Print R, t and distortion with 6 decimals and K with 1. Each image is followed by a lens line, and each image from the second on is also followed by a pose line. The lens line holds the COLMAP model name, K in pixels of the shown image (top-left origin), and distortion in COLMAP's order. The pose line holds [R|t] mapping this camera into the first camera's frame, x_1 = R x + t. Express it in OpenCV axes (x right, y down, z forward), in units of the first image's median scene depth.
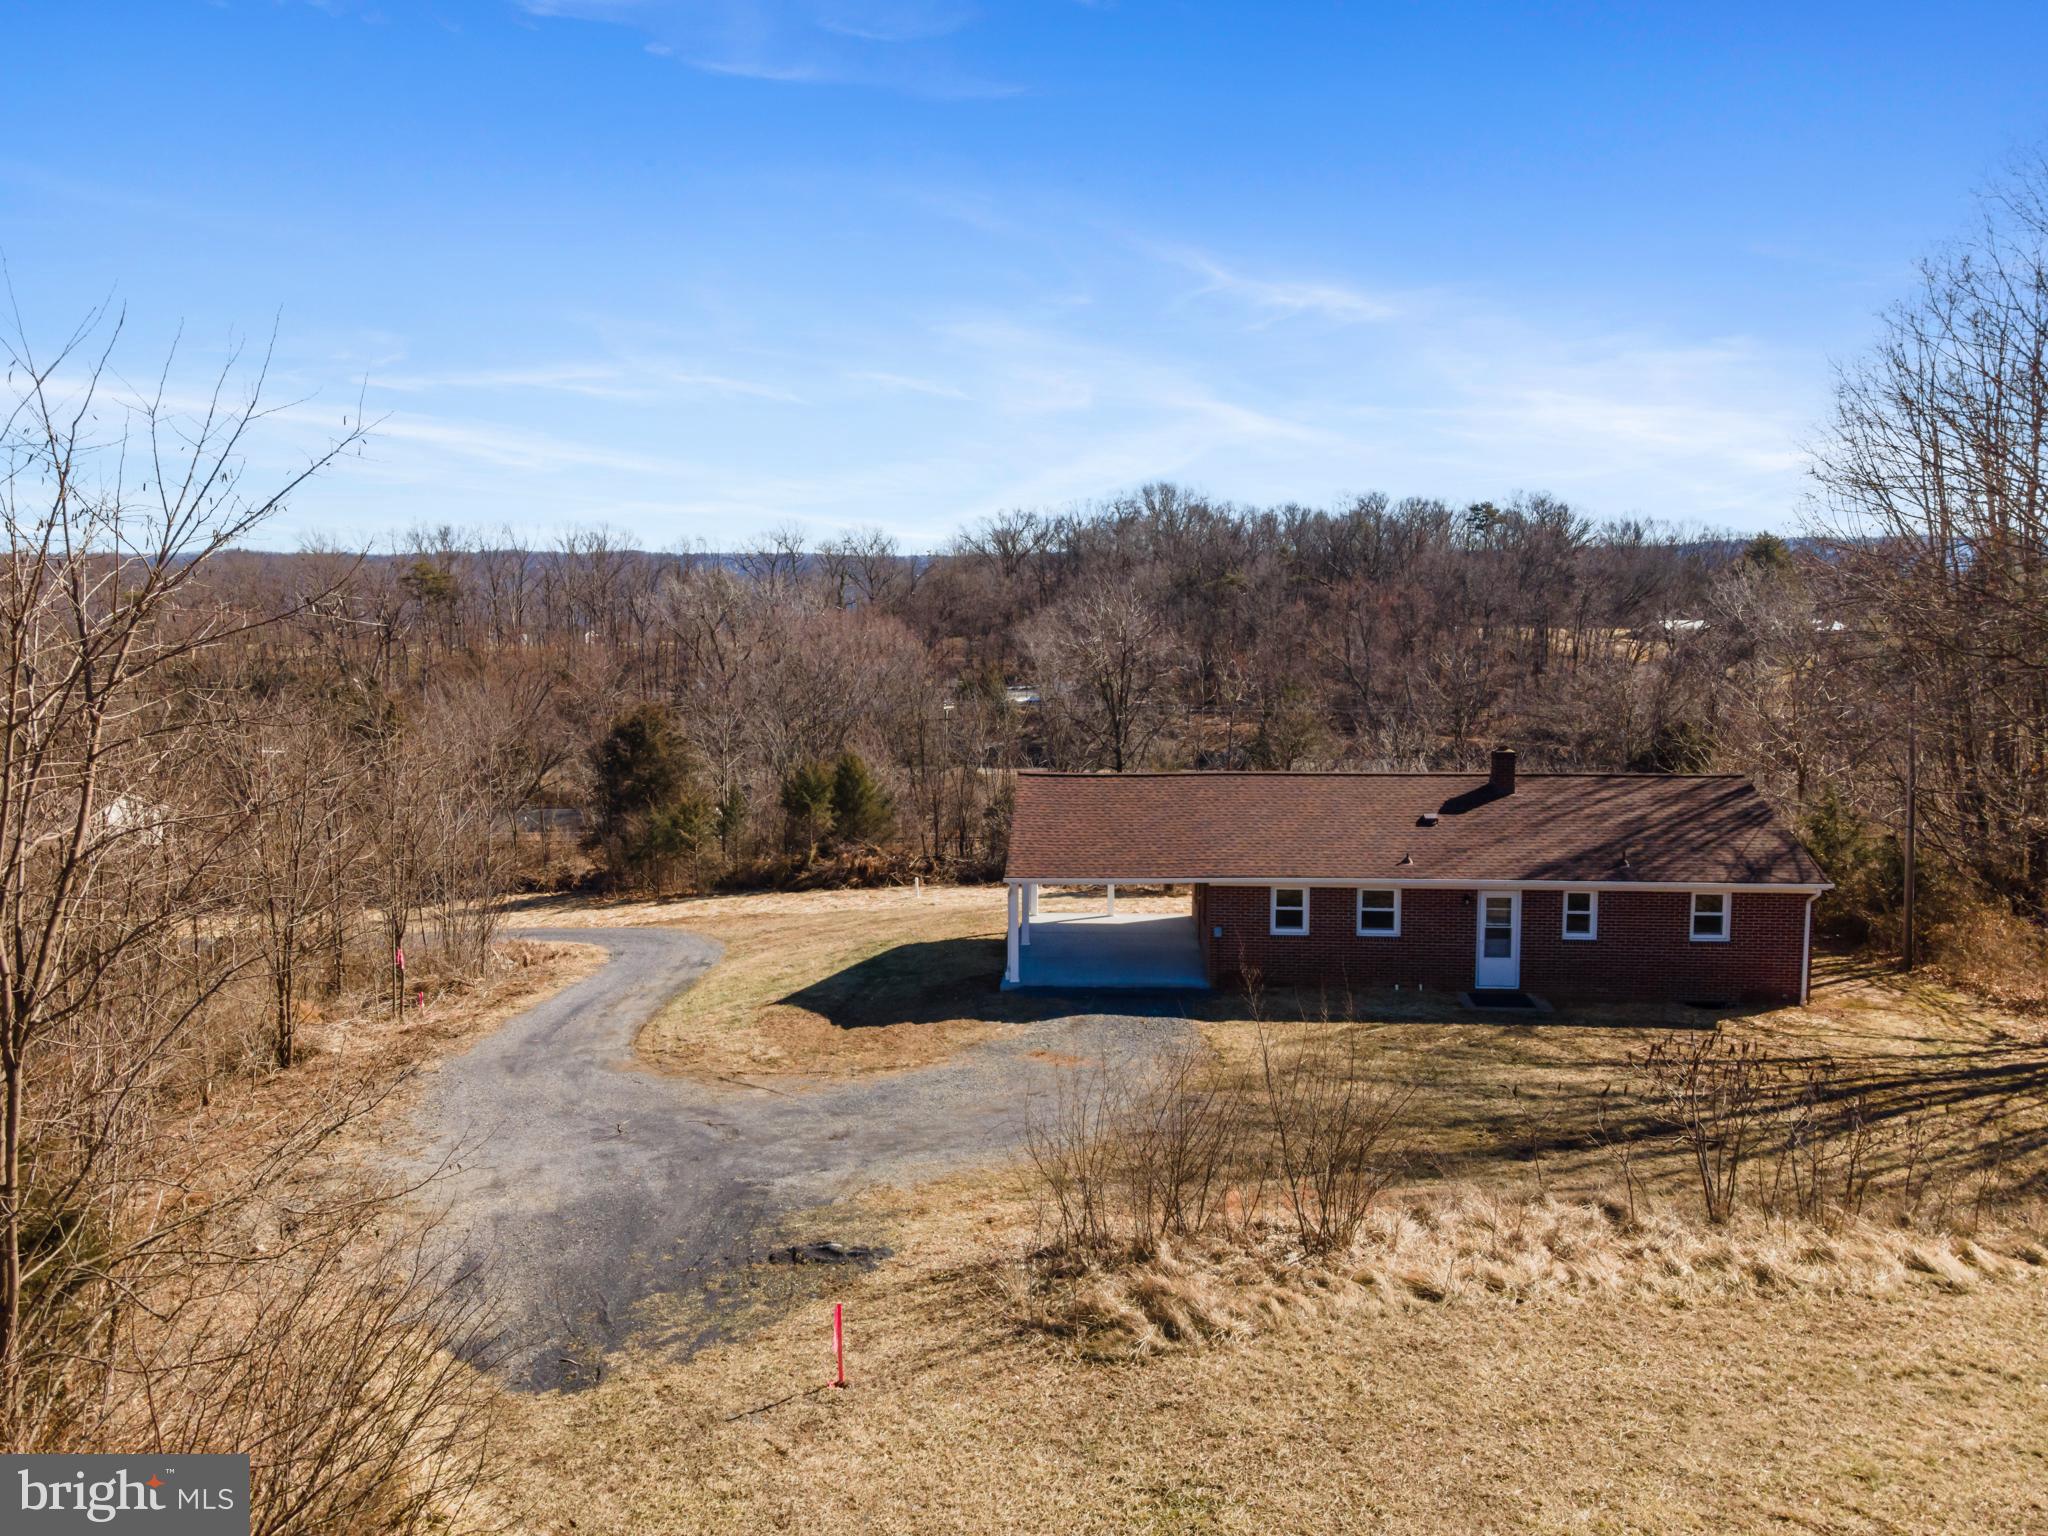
lens RADIAL K [[1508.8, 0, 1024.0], [0, 1508.8, 768.0], [0, 0, 1]] dist [-0.009512, 0.127540]
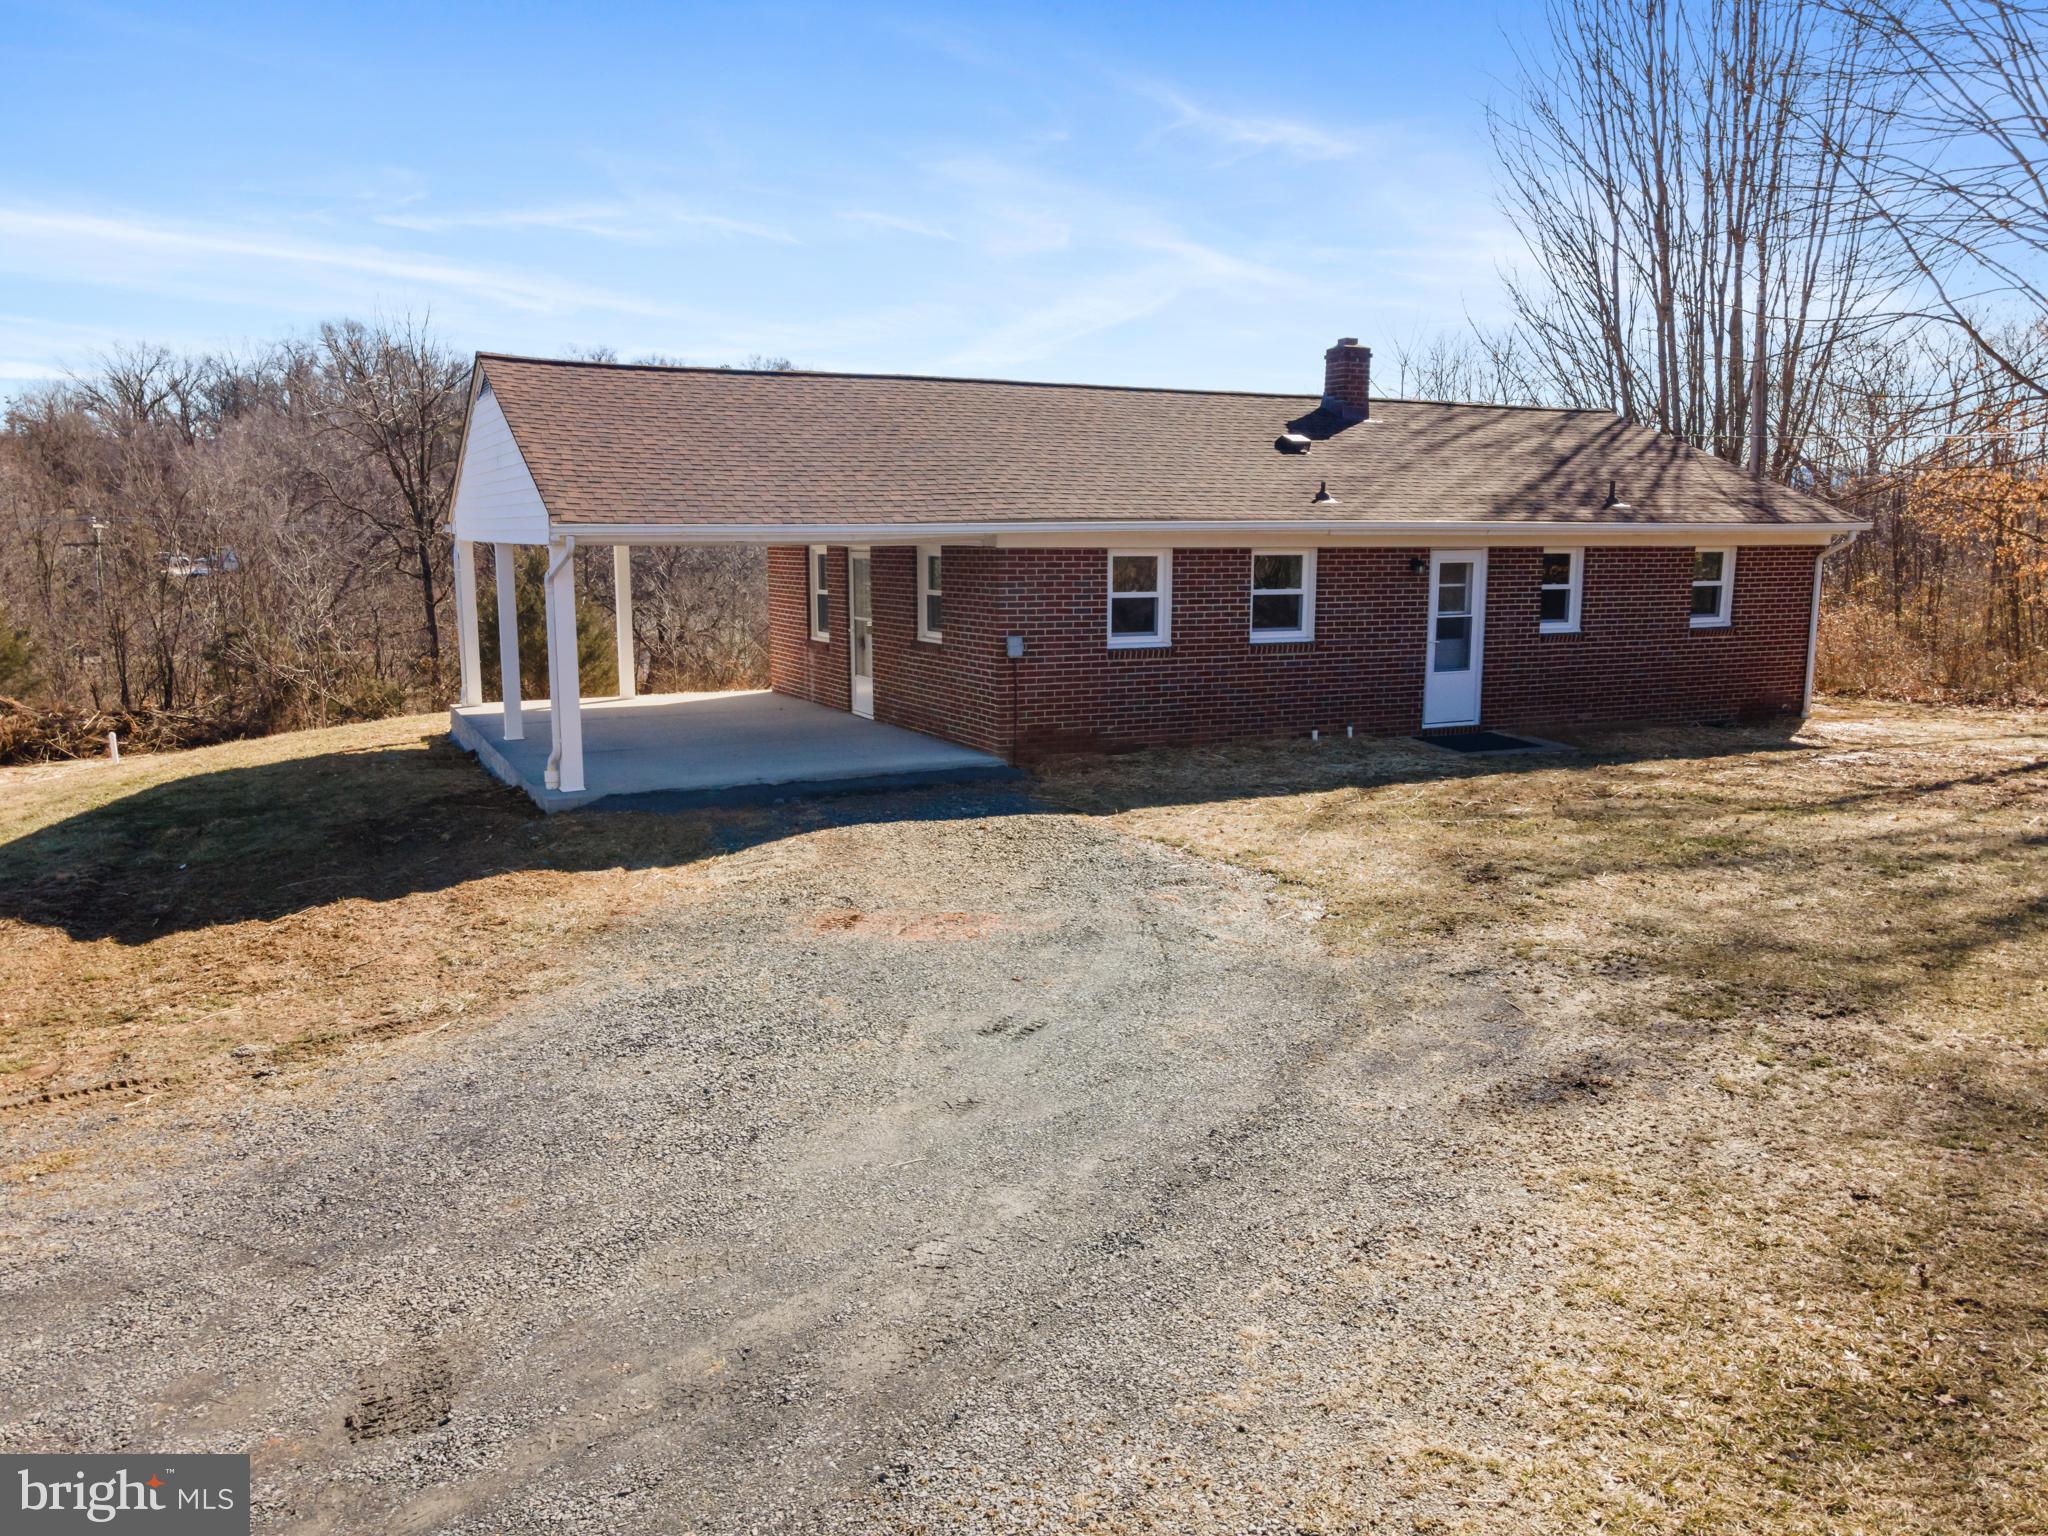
lens RADIAL K [[1504.7, 0, 1024.0], [0, 1504.7, 768.0], [0, 0, 1]] dist [0.061076, 0.000906]
pose [[0.870495, -0.075276, 0.486386, -0.104038], [0.045726, 0.996330, 0.072361, 0.113511], [-0.490048, -0.040749, 0.870743, 0.585451]]
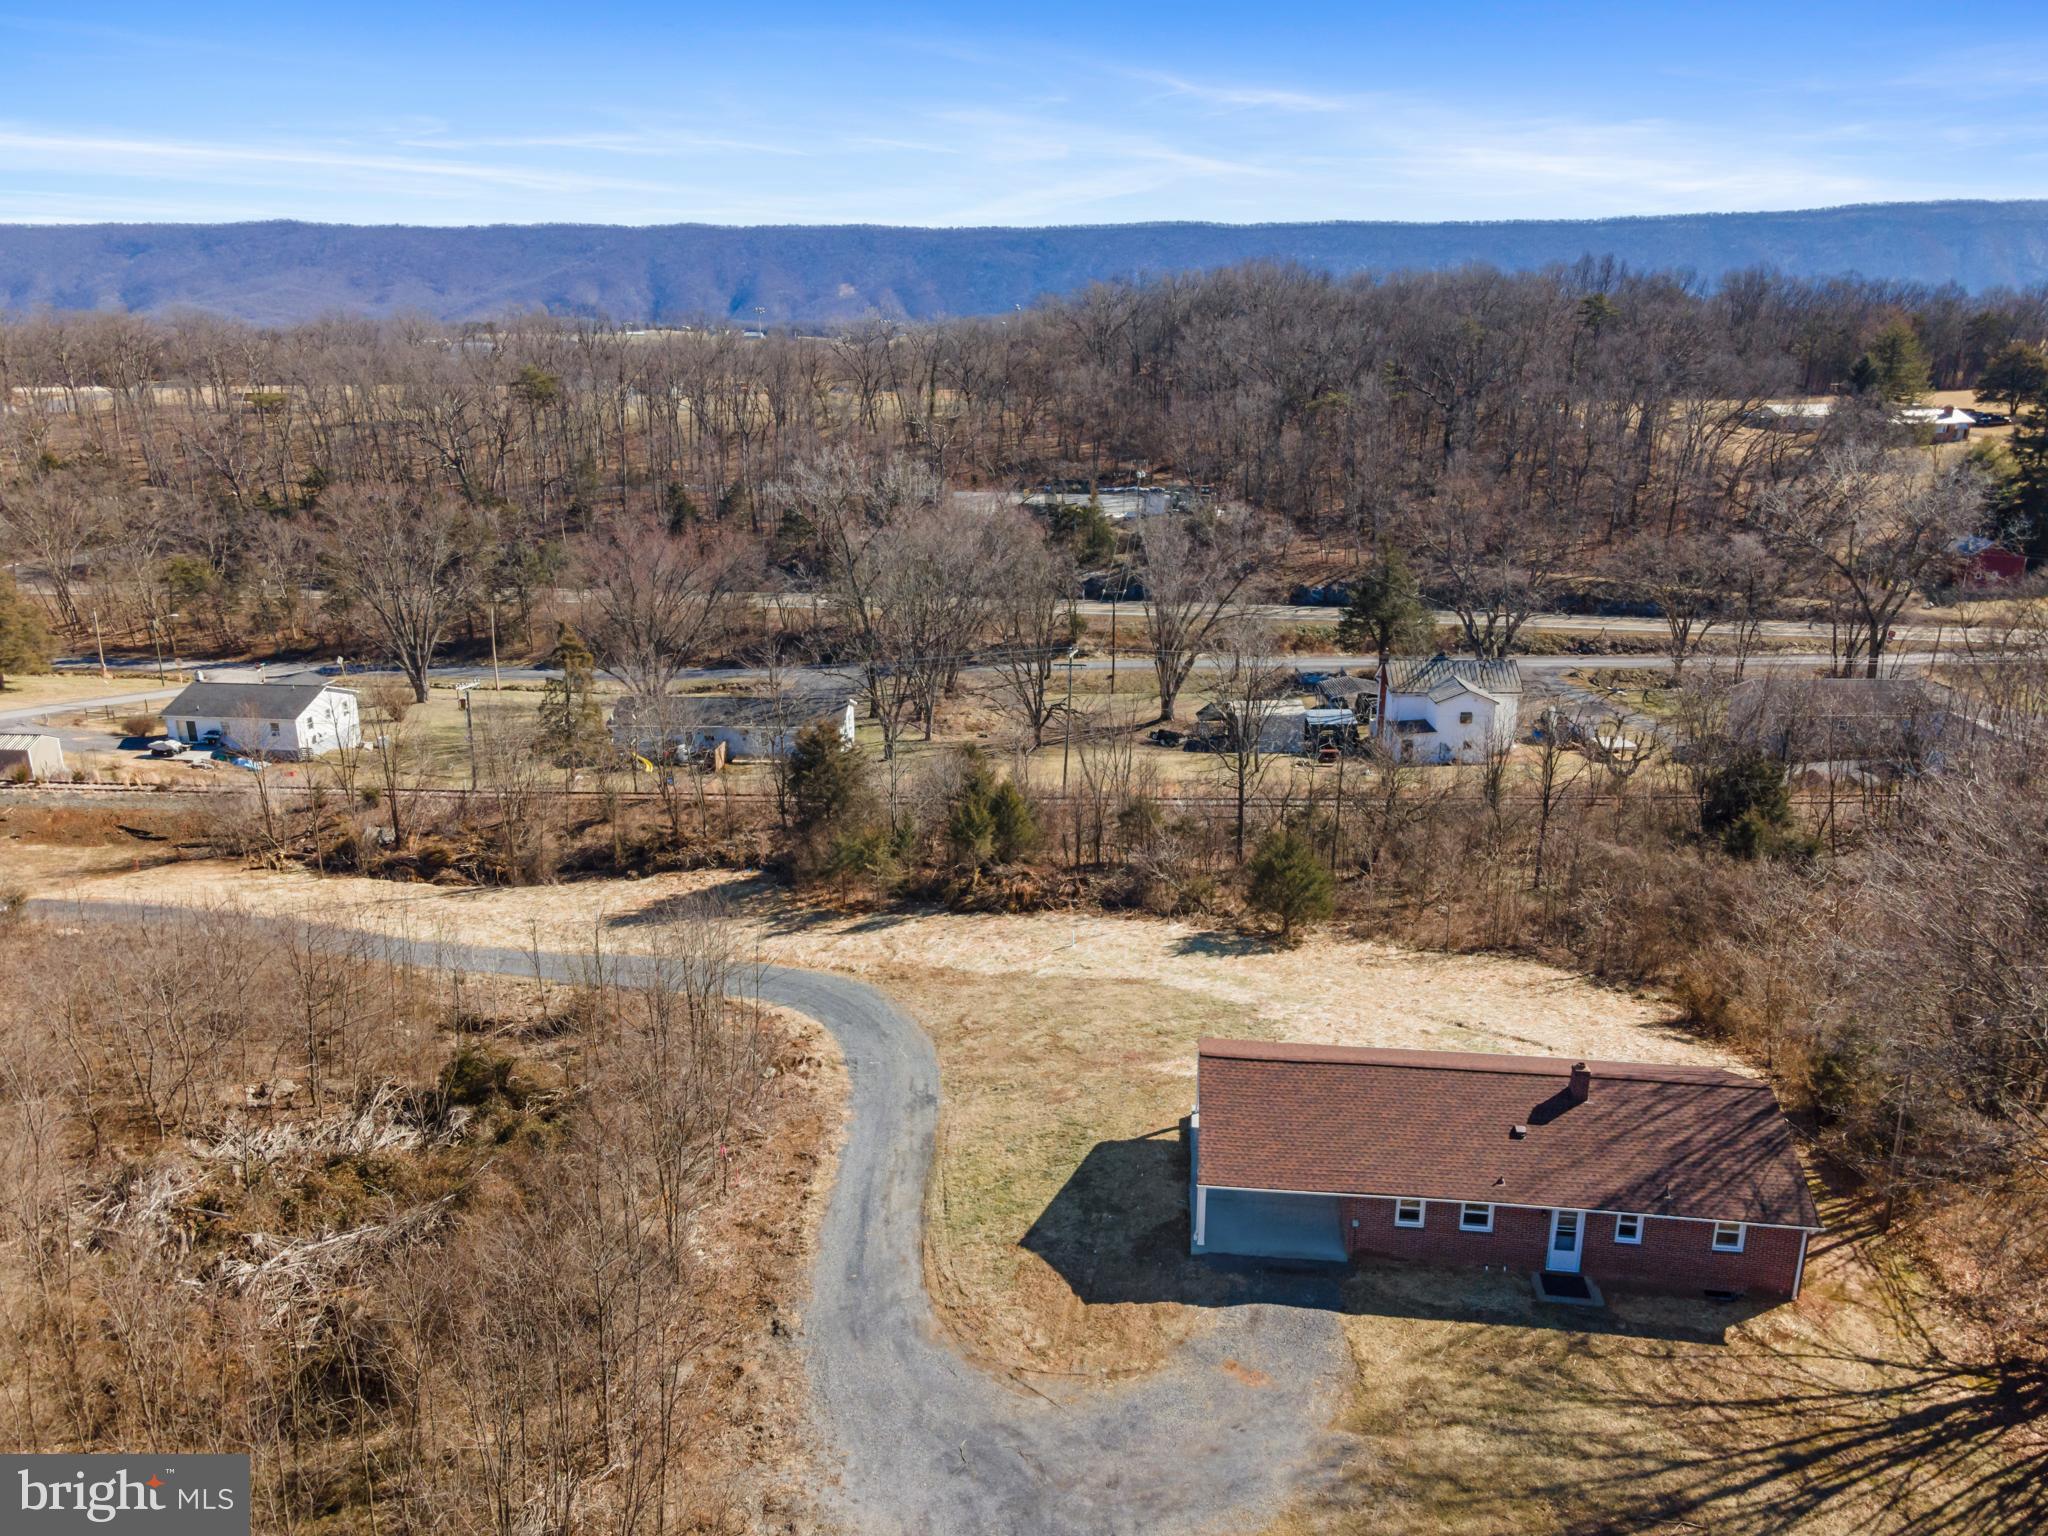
lens RADIAL K [[1504.7, 0, 1024.0], [0, 1504.7, 768.0], [0, 0, 1]] dist [0.061076, 0.000906]
pose [[0.998960, 0.019266, -0.041328, -0.119731], [-0.010252, 0.978045, 0.208140, -0.573555], [0.044430, -0.207500, 0.977226, -0.258622]]
